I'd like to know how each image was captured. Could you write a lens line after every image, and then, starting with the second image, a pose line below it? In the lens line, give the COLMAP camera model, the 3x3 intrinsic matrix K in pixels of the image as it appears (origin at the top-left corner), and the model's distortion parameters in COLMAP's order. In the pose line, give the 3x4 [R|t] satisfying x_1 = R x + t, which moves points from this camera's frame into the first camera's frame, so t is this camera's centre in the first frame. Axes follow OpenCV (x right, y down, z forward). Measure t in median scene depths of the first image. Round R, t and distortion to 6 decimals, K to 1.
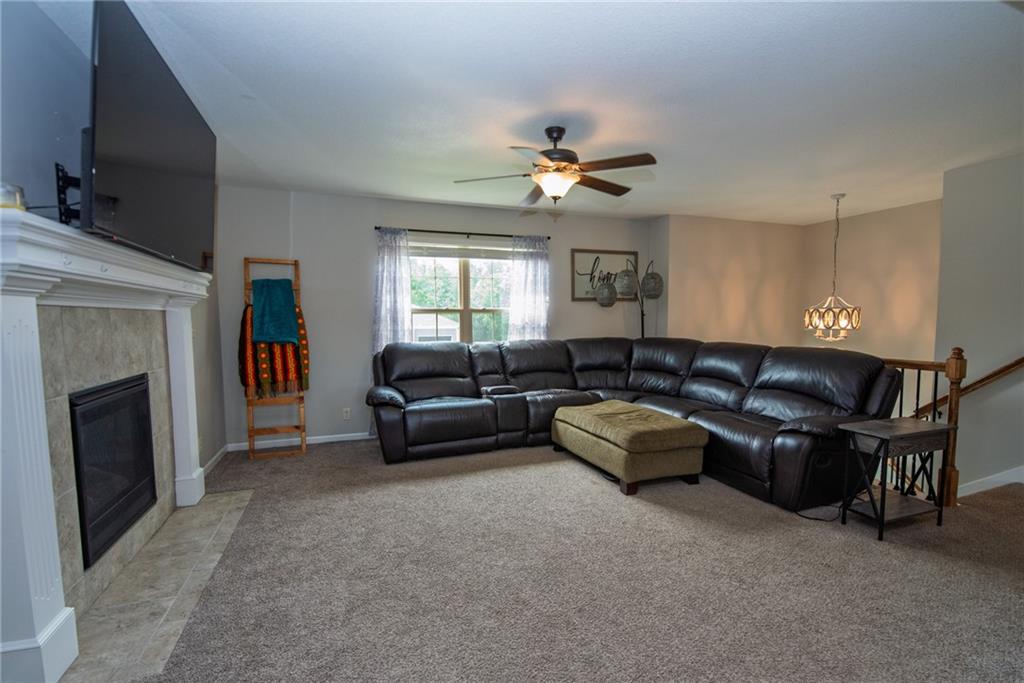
lens RADIAL K [[469.4, 0, 514.8], [0, 469.4, 347.7], [0, 0, 1]] dist [-0.000217, -0.009377]
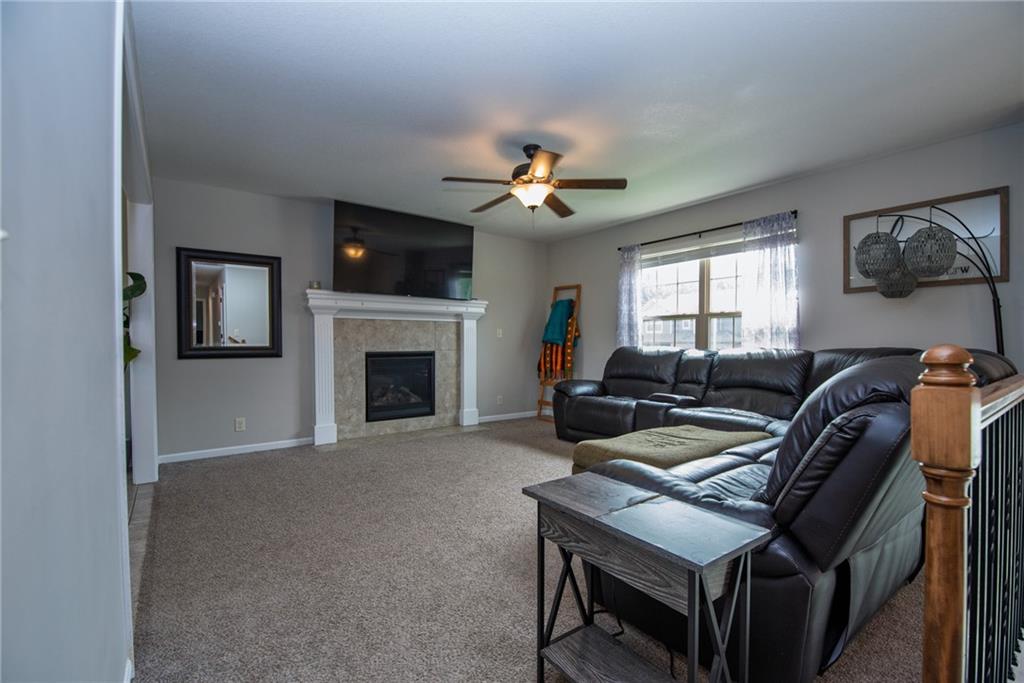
lens RADIAL K [[449.7, 0, 518.5], [0, 449.7, 347.2], [0, 0, 1]] dist [0.000986, -0.009110]
pose [[0.300295, 0.015640, -0.953718, 0.672213], [-0.061529, 0.998101, -0.003006, 0.009878], [0.951860, 0.059584, 0.300687, 0.410436]]
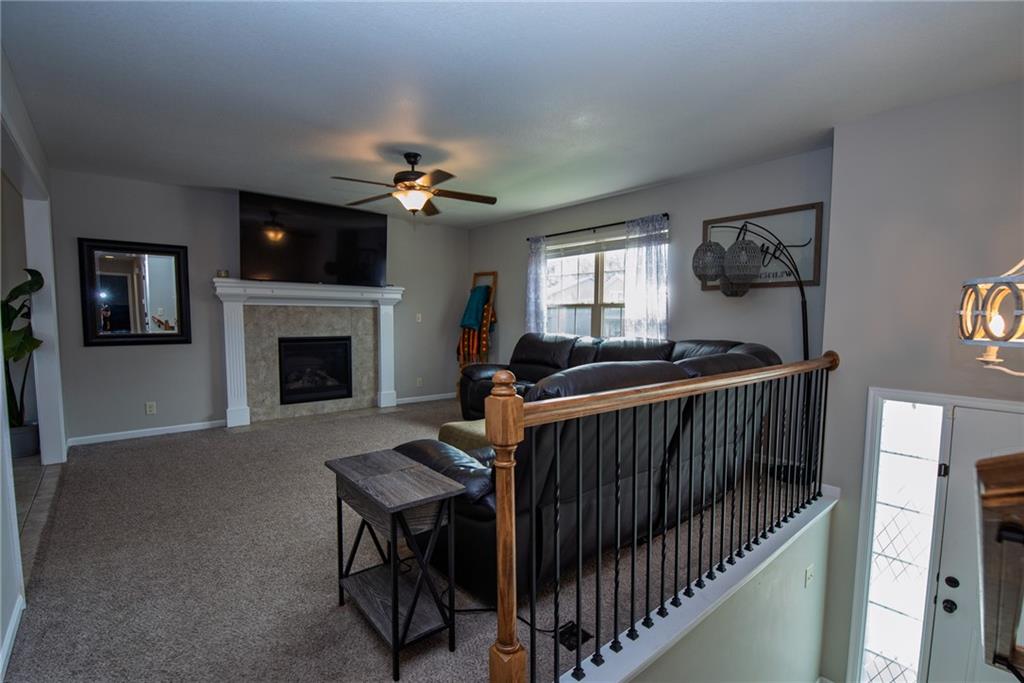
lens RADIAL K [[469.4, 0, 514.8], [0, 469.4, 347.7], [0, 0, 1]] dist [-0.000217, -0.009377]
pose [[0.357845, 0.068612, -0.931257, 0.816820], [-0.066469, 0.996639, 0.047888, -0.025860], [0.931412, 0.044763, 0.361203, 0.504543]]
